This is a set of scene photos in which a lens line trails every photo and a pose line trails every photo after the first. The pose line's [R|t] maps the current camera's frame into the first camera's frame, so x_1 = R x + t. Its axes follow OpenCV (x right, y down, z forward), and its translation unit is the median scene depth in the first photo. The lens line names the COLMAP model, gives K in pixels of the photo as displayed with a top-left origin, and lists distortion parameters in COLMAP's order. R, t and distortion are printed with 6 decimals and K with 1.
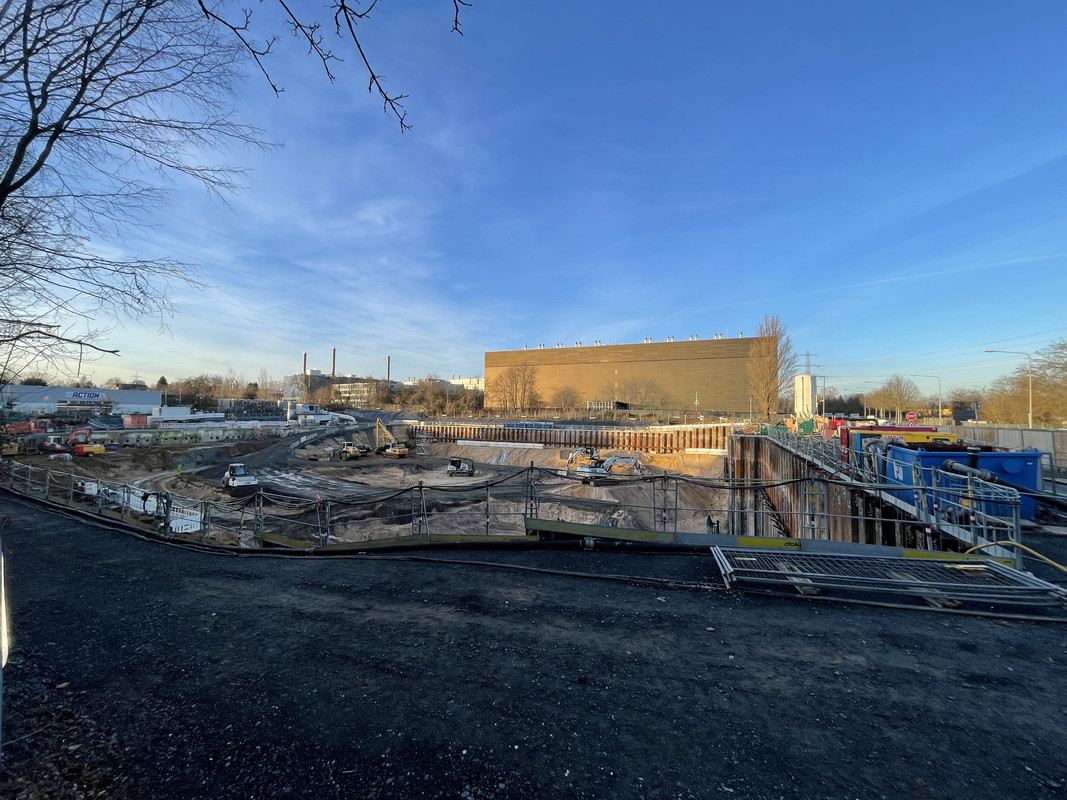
lens RADIAL K [[433.9, 0, 535.5], [0, 433.9, 399.9], [0, 0, 1]] dist [-0.000343, 0.000157]
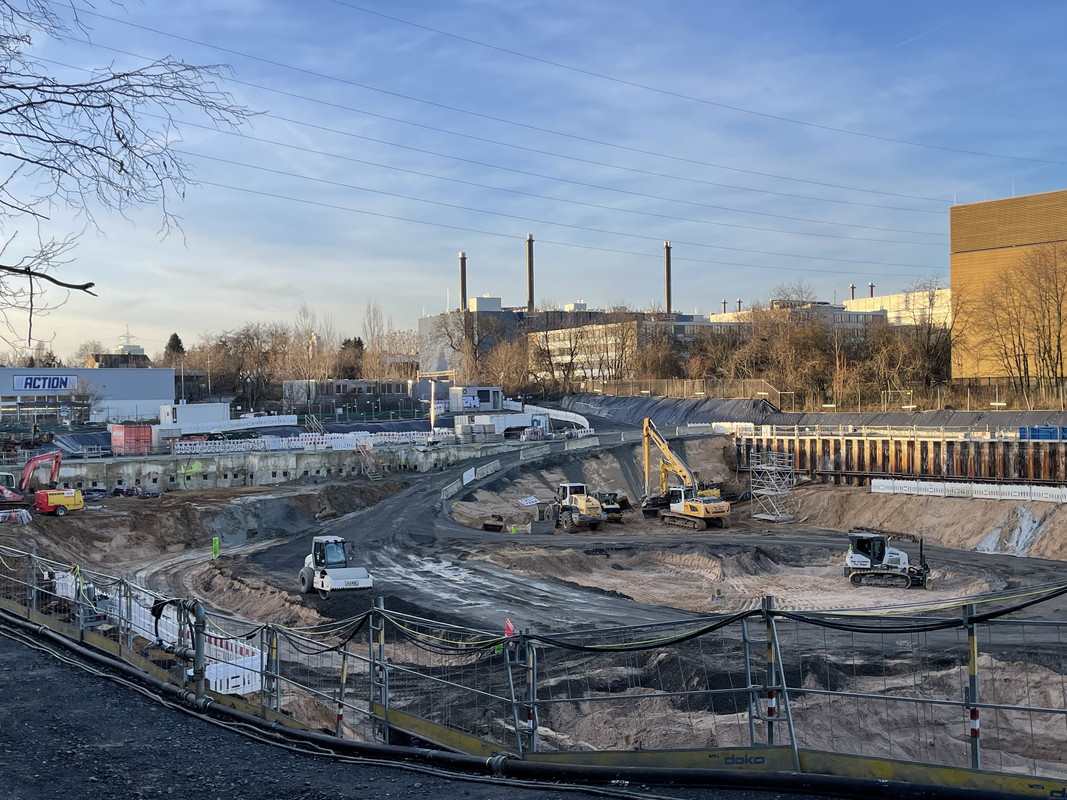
lens RADIAL K [[1251.7, 0, 533.5], [0, 1251.7, 400.0], [0, 0, 1]] dist [0.054125, -0.013433]
pose [[0.905435, -0.028640, -0.423517, -0.002315], [0.041578, 0.998907, 0.021339, 0.000197], [0.422443, -0.036930, 0.905637, 0.007141]]
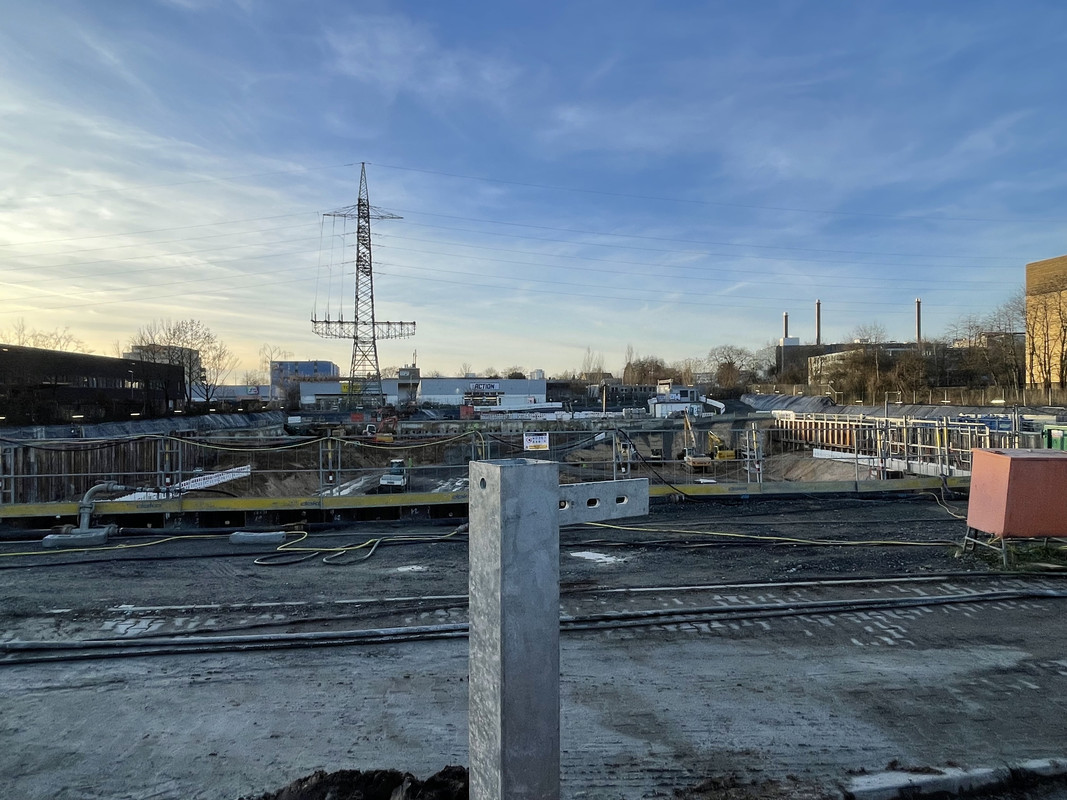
lens RADIAL K [[642.5, 0, 533.5], [0, 642.5, 400.0], [0, 0, 1]] dist [0.000256, -0.000063]
pose [[0.545946, -0.015753, -0.837672, 0.349598], [0.037568, 0.999278, 0.005693, 0.021738], [0.836978, -0.034578, 0.546144, 0.360593]]
